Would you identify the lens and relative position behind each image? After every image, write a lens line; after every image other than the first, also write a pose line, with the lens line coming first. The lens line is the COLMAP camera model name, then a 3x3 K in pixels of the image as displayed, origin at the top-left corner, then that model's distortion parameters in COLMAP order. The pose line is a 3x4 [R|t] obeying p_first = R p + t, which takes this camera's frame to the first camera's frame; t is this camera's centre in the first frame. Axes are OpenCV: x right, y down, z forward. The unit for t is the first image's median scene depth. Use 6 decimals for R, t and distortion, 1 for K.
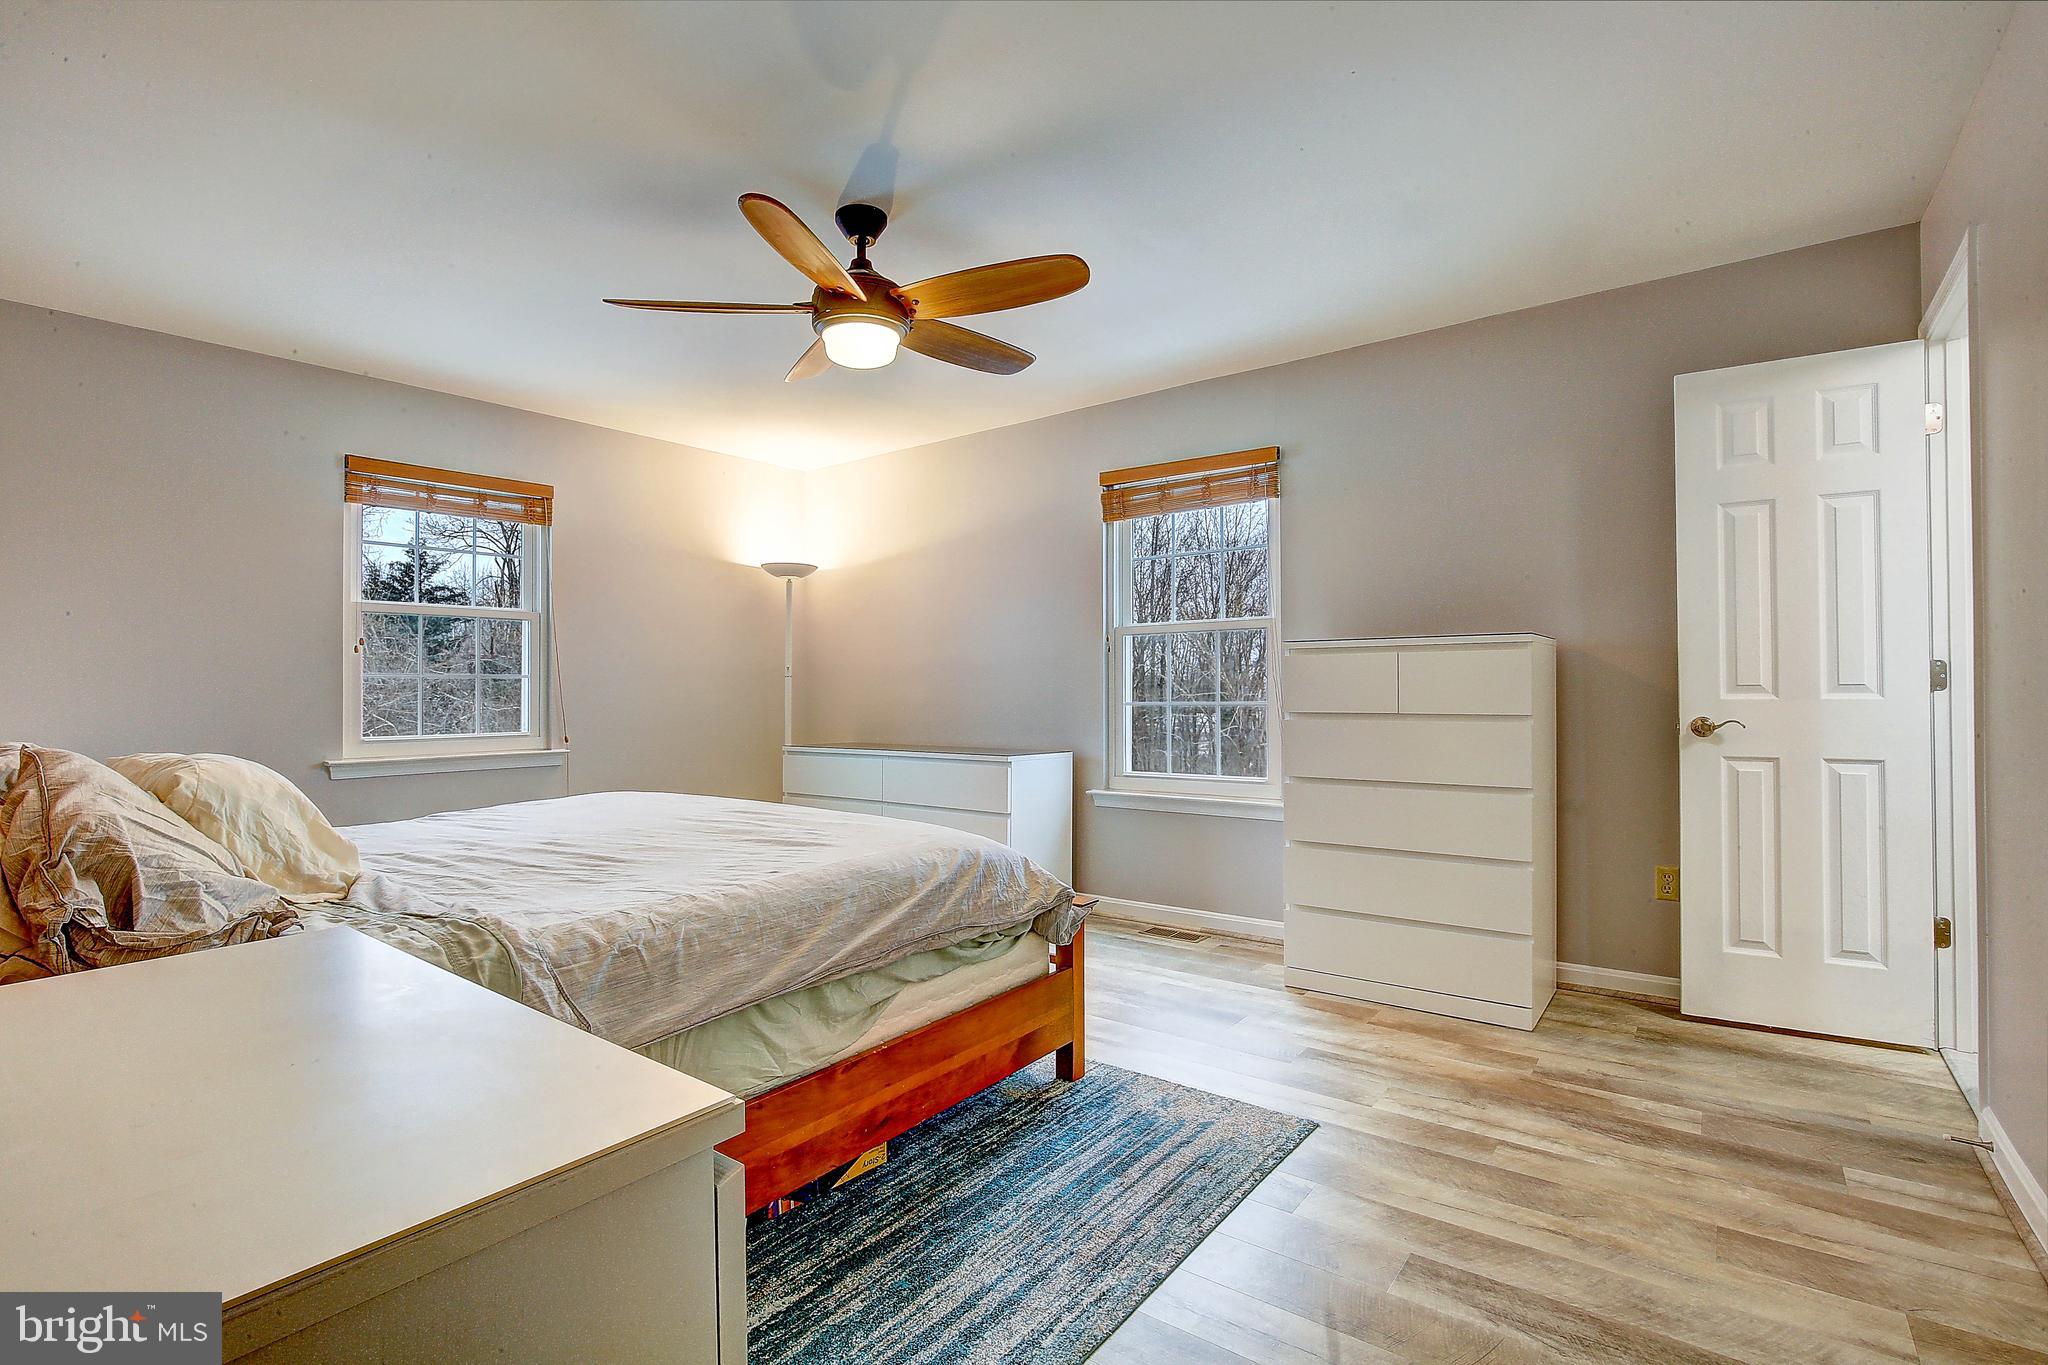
lens RADIAL K [[940.7, 0, 1010.0], [0, 940.7, 694.8], [0, 0, 1]] dist [-0.037293, 0.004408]
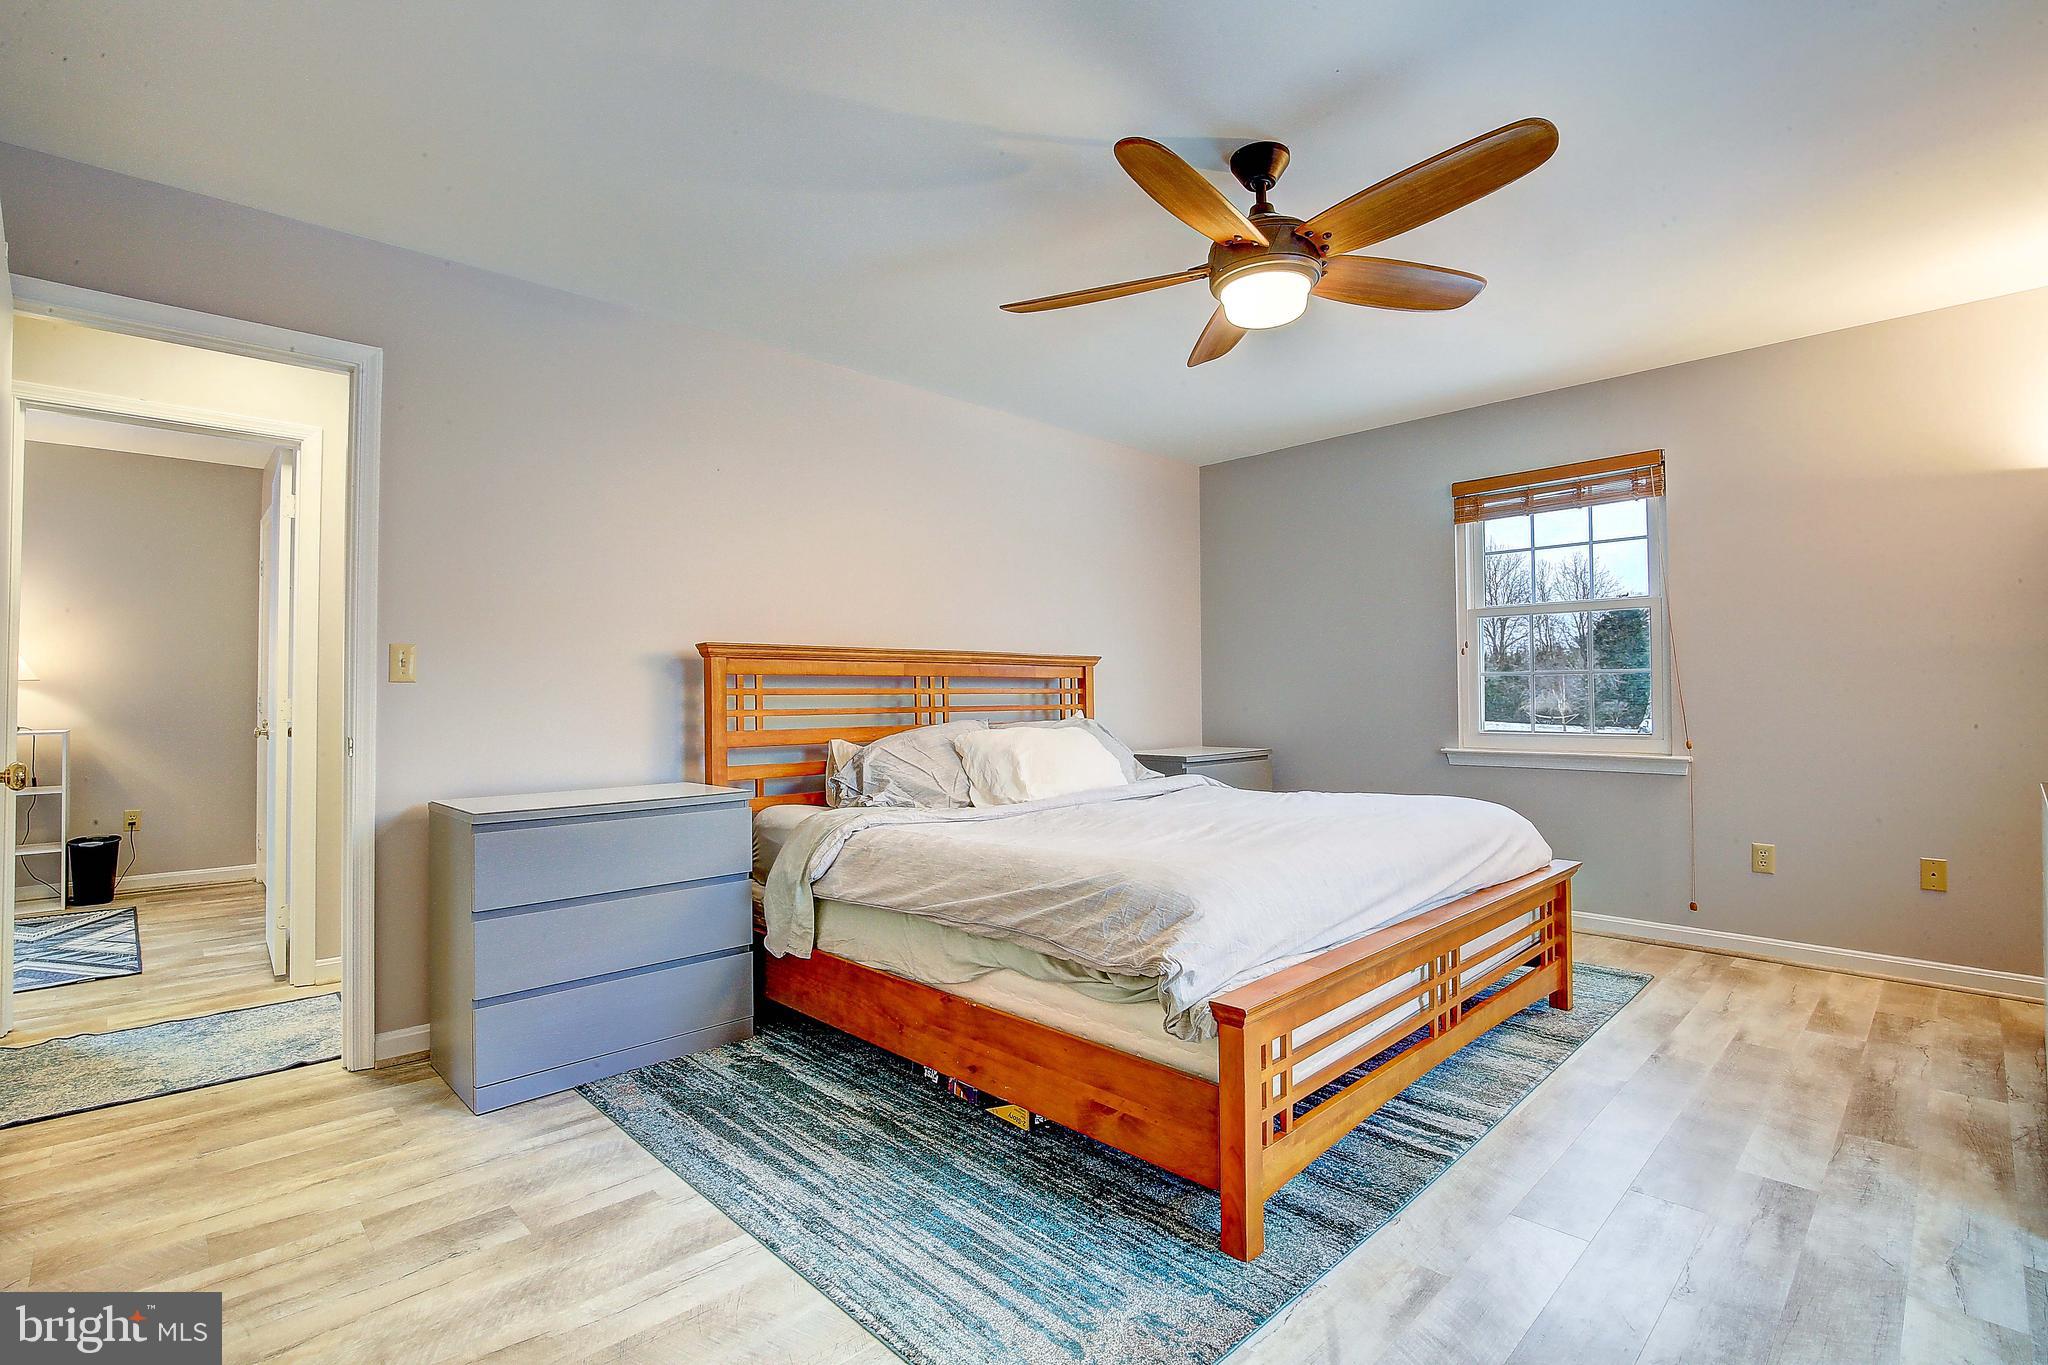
lens RADIAL K [[940.7, 0, 1012.5], [0, 940.7, 663.2], [0, 0, 1]] dist [-0.037293, 0.004408]
pose [[-0.135418, -0.019206, -0.990602, 1.034011], [0.004256, 0.999792, -0.019966, -0.025400], [0.990779, -0.006920, -0.135308, 1.222369]]
